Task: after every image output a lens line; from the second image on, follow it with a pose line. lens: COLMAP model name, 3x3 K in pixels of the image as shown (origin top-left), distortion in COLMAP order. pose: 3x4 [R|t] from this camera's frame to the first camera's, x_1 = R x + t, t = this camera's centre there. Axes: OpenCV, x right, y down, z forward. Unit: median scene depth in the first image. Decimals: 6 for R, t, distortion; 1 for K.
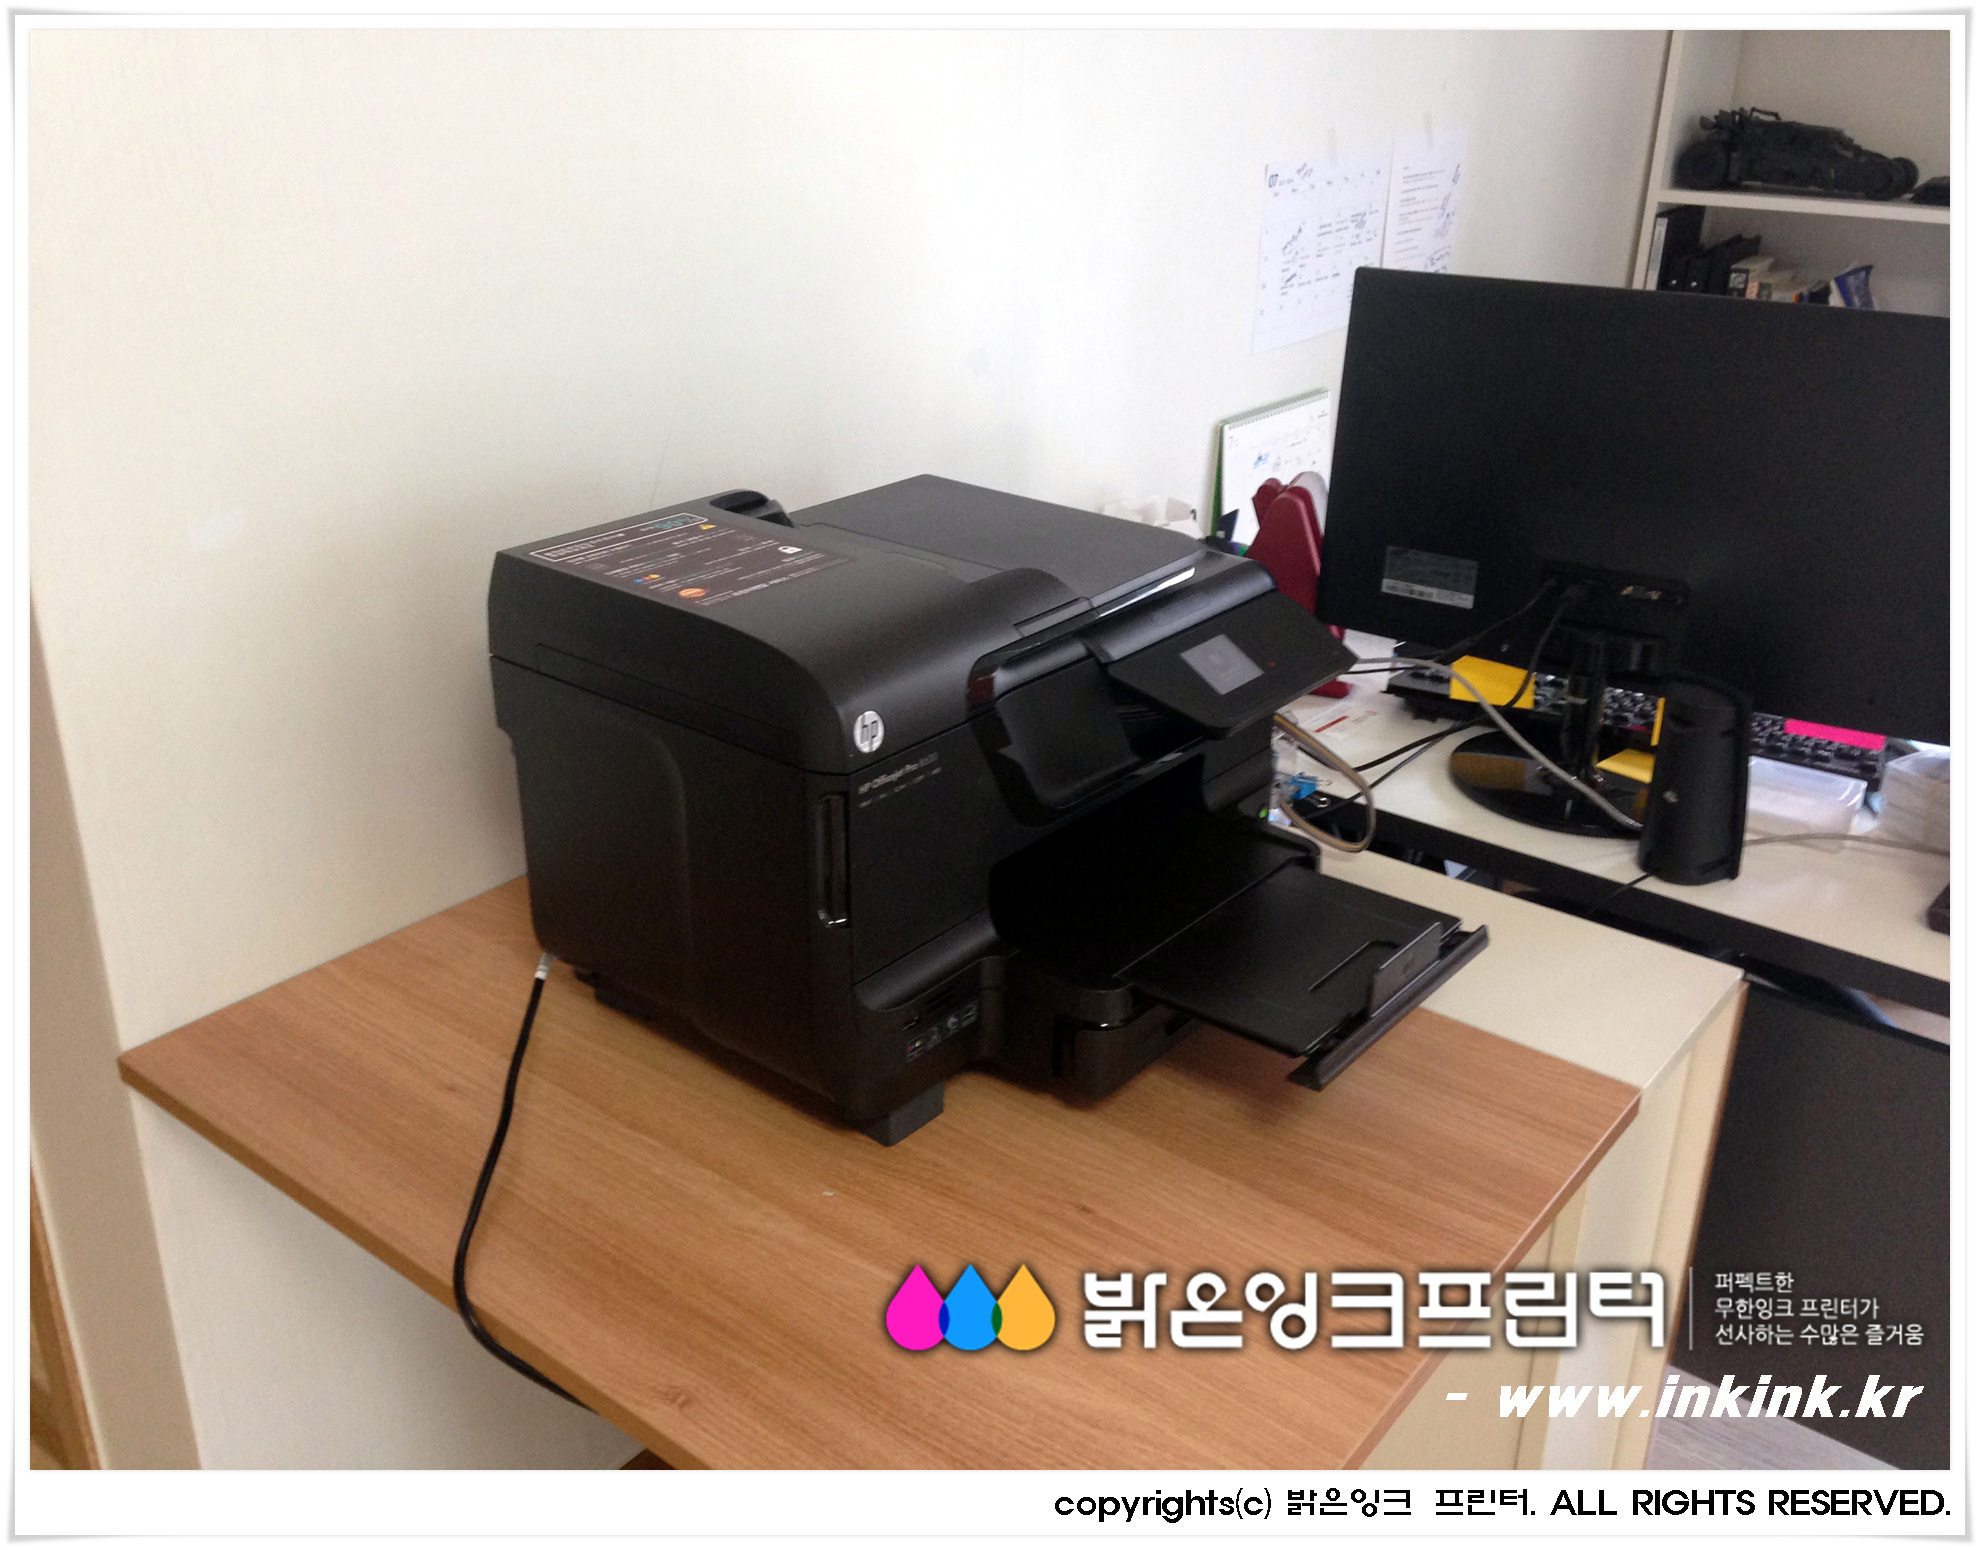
lens RADIAL K [[1747.8, 0, 990.6], [0, 1747.8, 768.2], [0, 0, 1]] dist [0.021421, 0.003878]
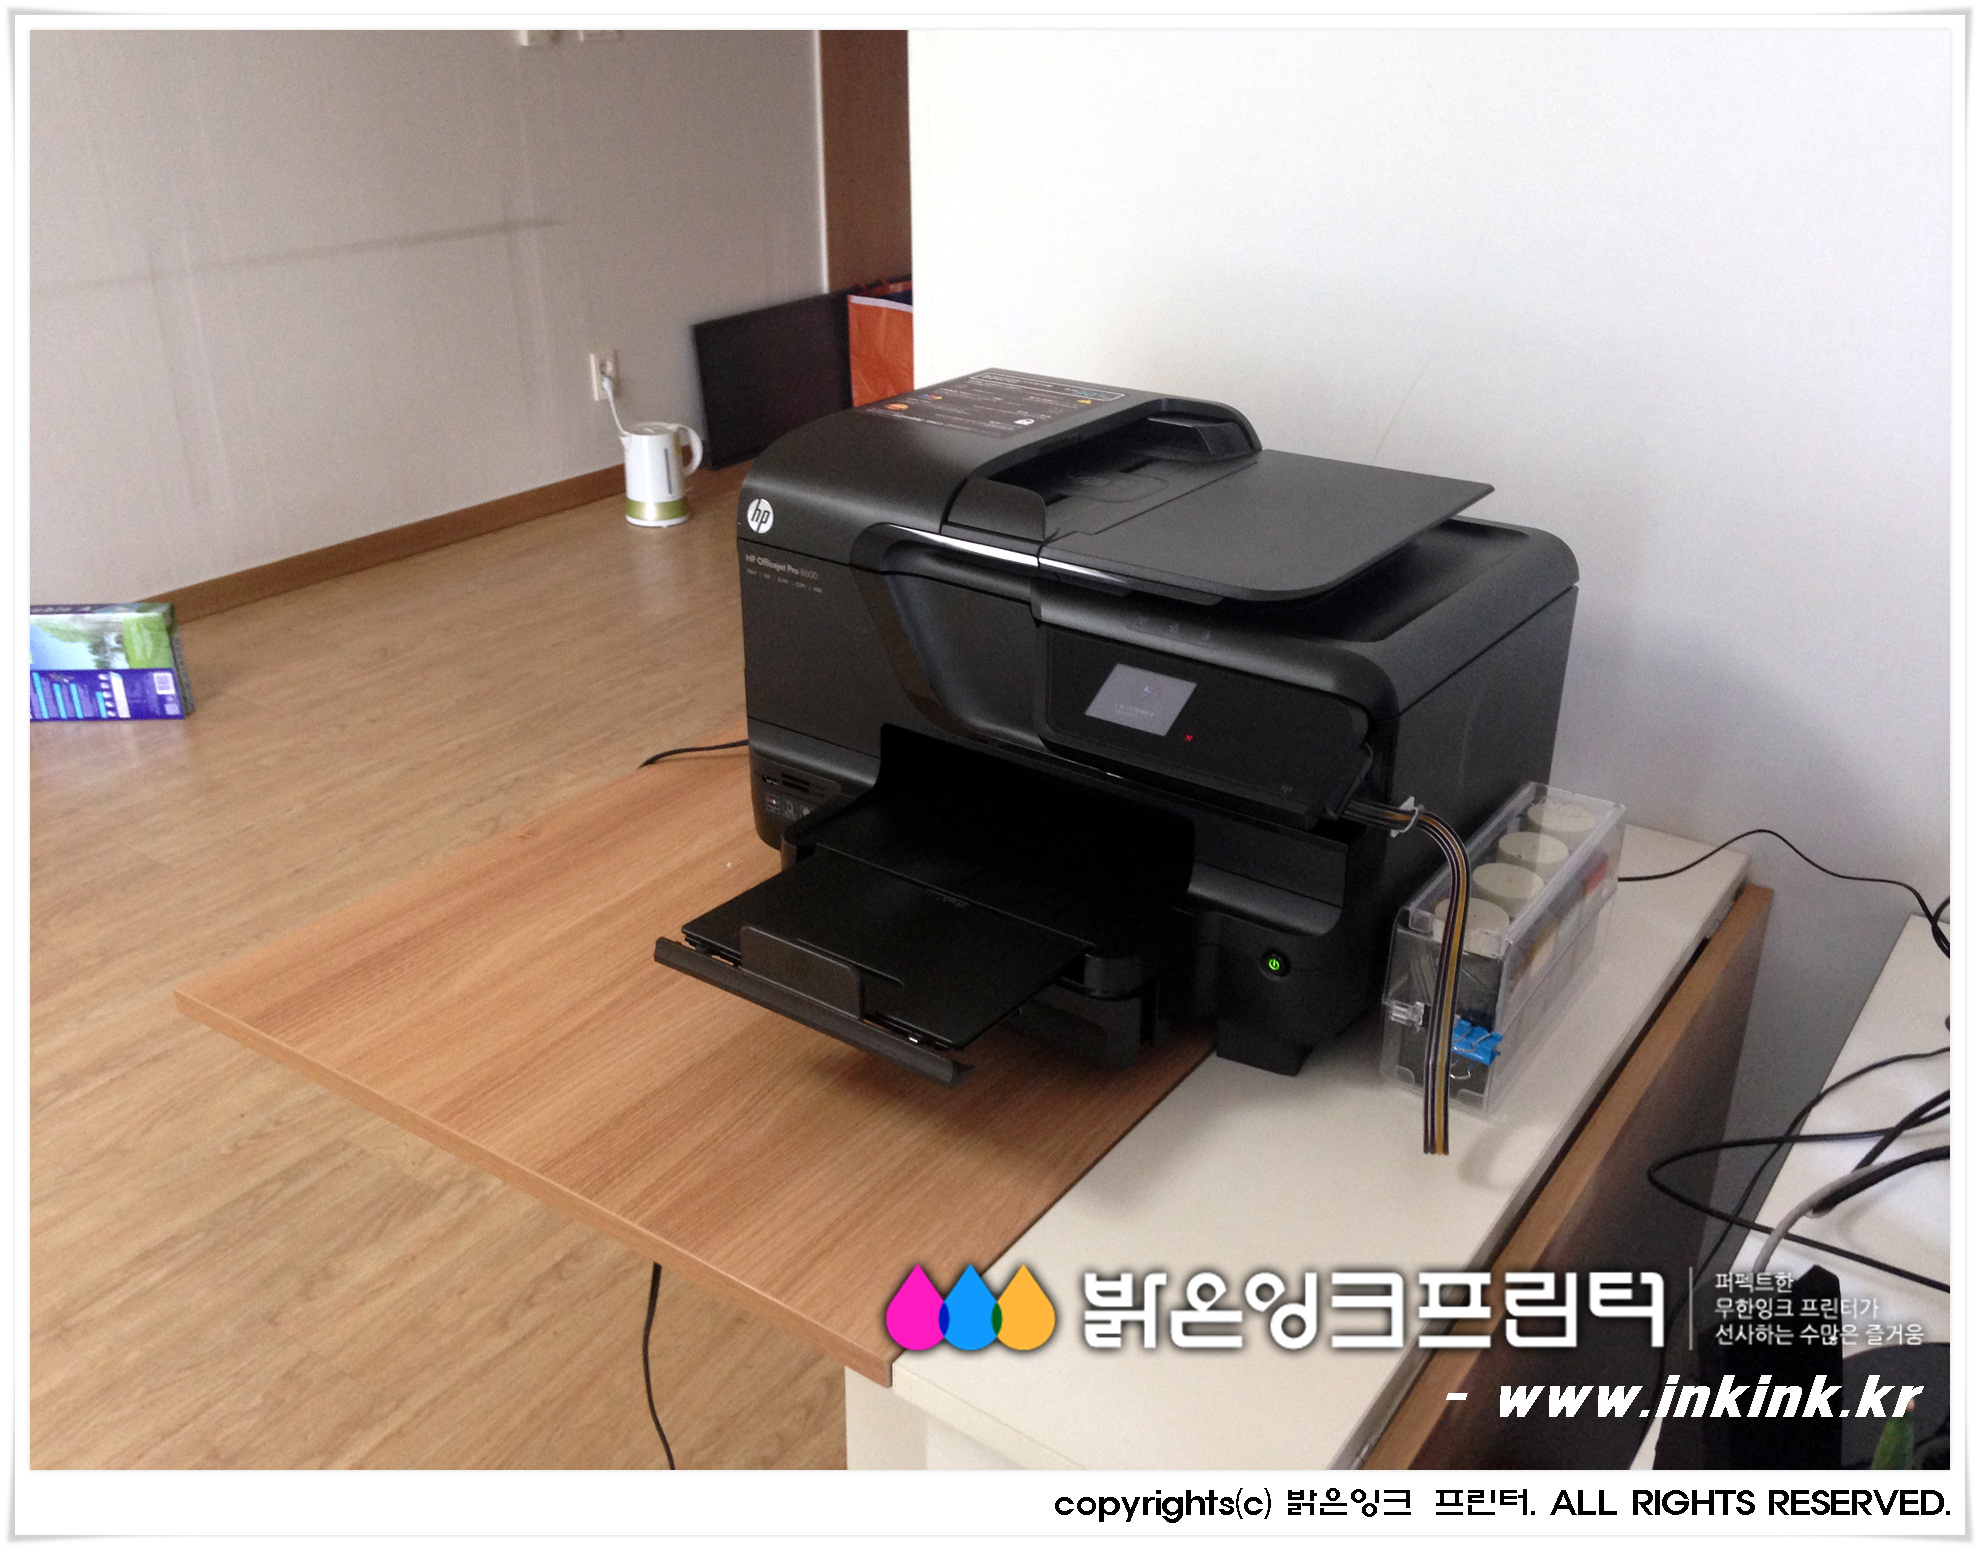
lens RADIAL K [[1747.8, 0, 988.2], [0, 1747.8, 781.9], [0, 0, 1]] dist [0.021421, 0.003878]
pose [[0.061986, 0.416339, -0.907094, 0.992374], [-0.413266, 0.837978, 0.356376, -0.322839], [0.908498, 0.352780, 0.224001, 0.820869]]
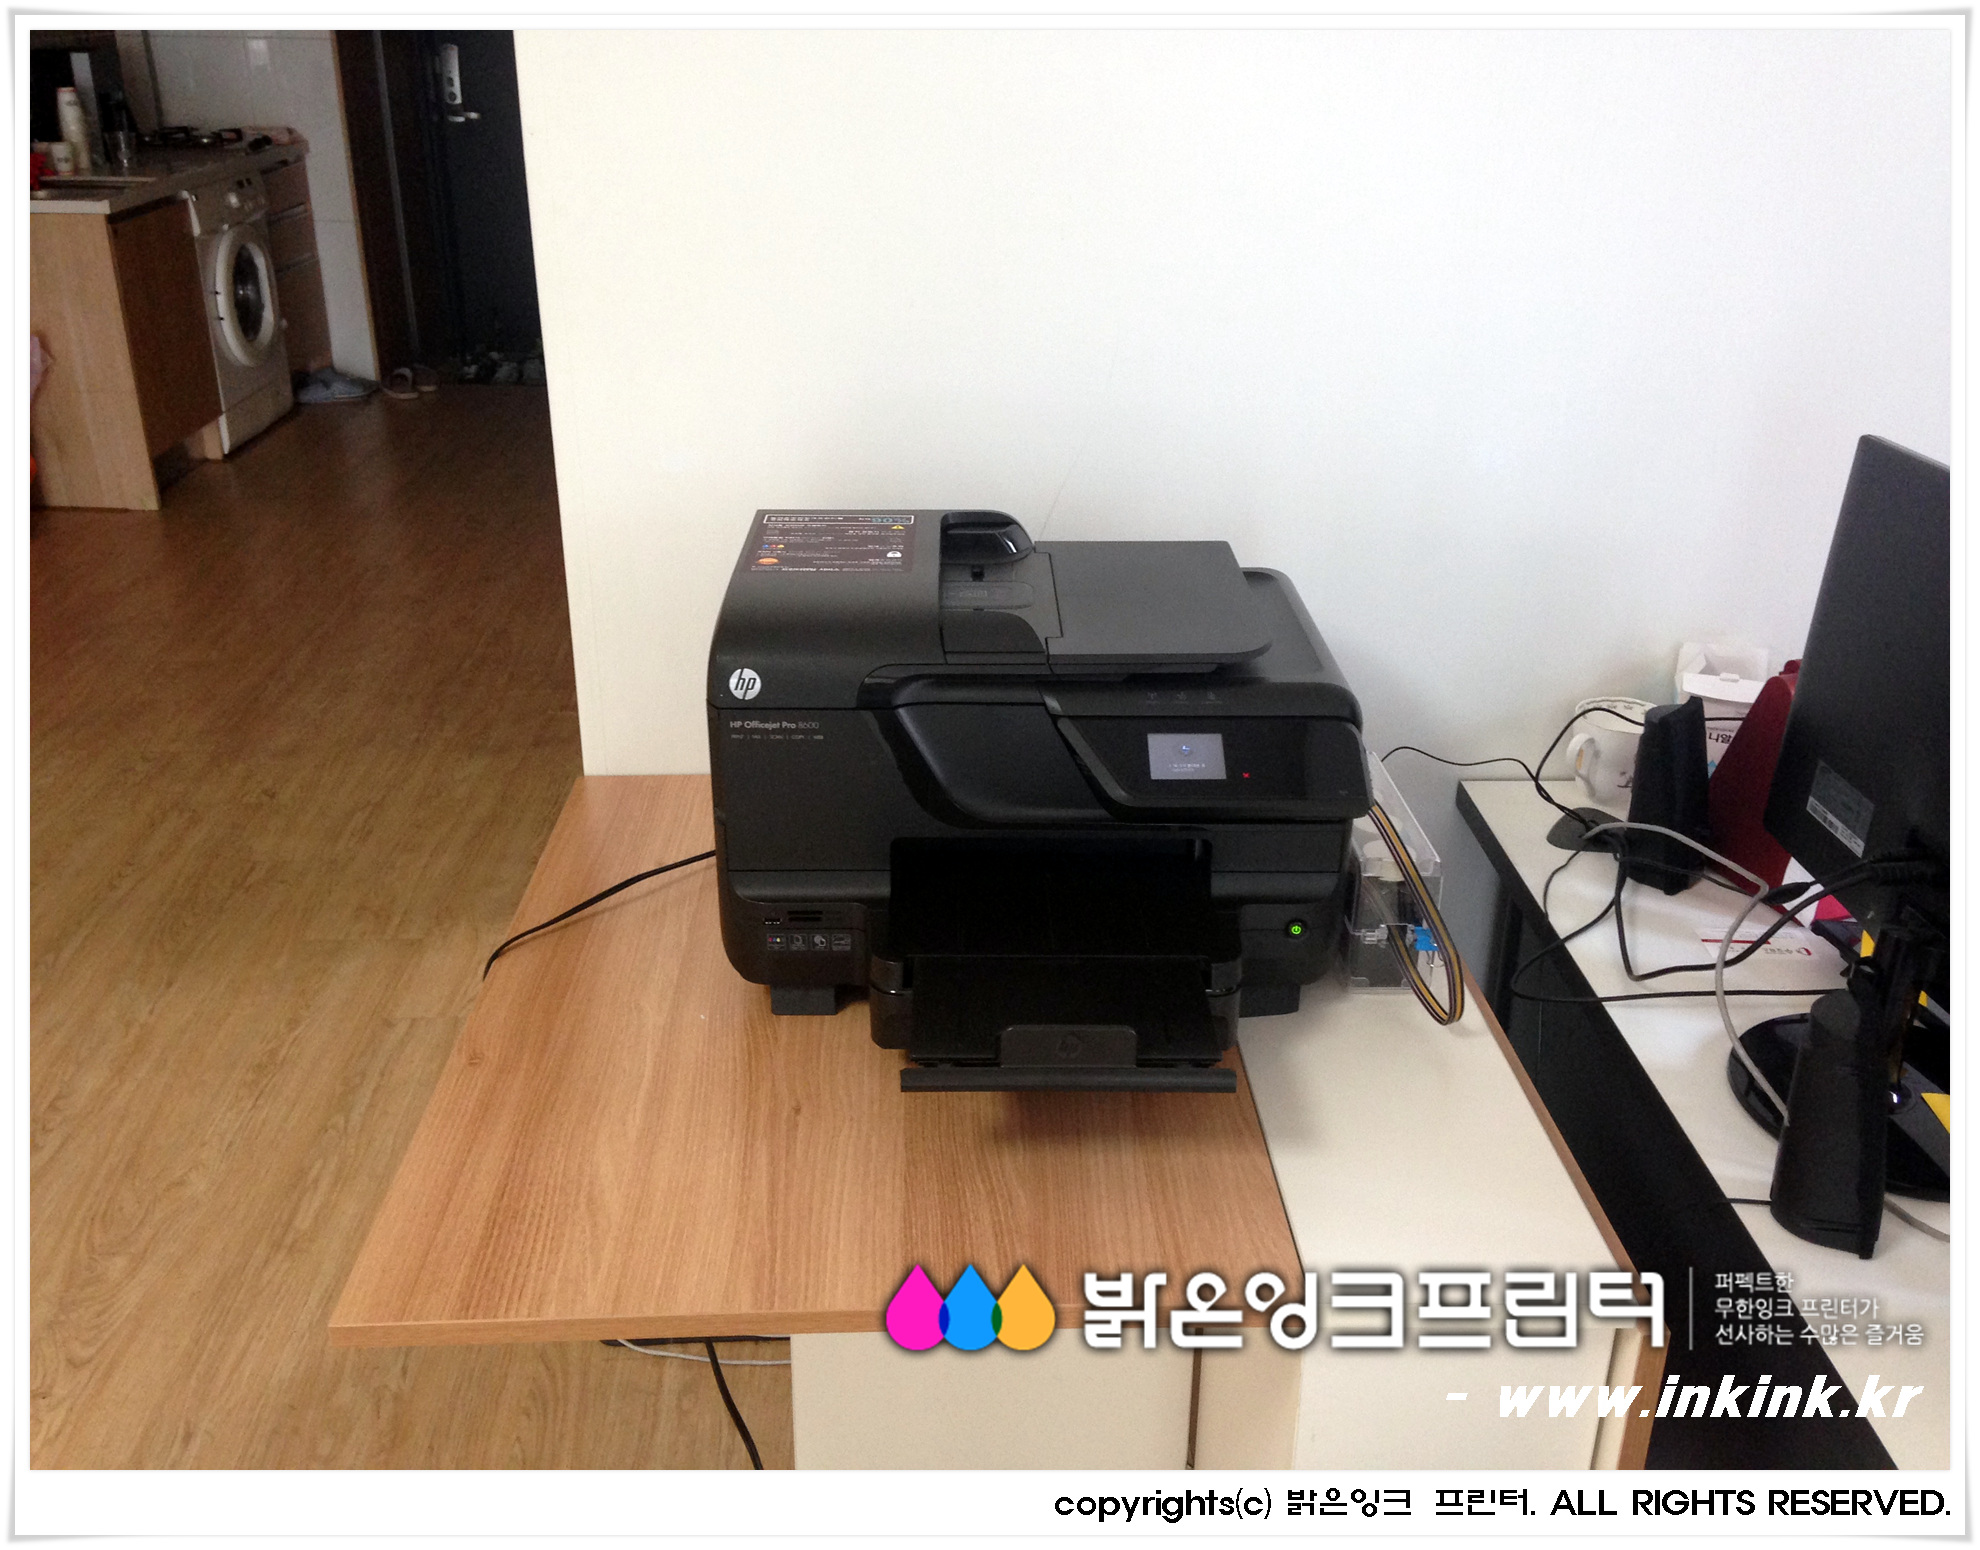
lens RADIAL K [[1747.8, 0, 983.4], [0, 1747.8, 768.2], [0, 0, 1]] dist [0.021421, 0.003878]
pose [[0.643353, 0.305700, -0.701887, 0.869991], [-0.310755, 0.942167, 0.125512, -0.159998], [0.699663, 0.137366, 0.701143, 0.183373]]
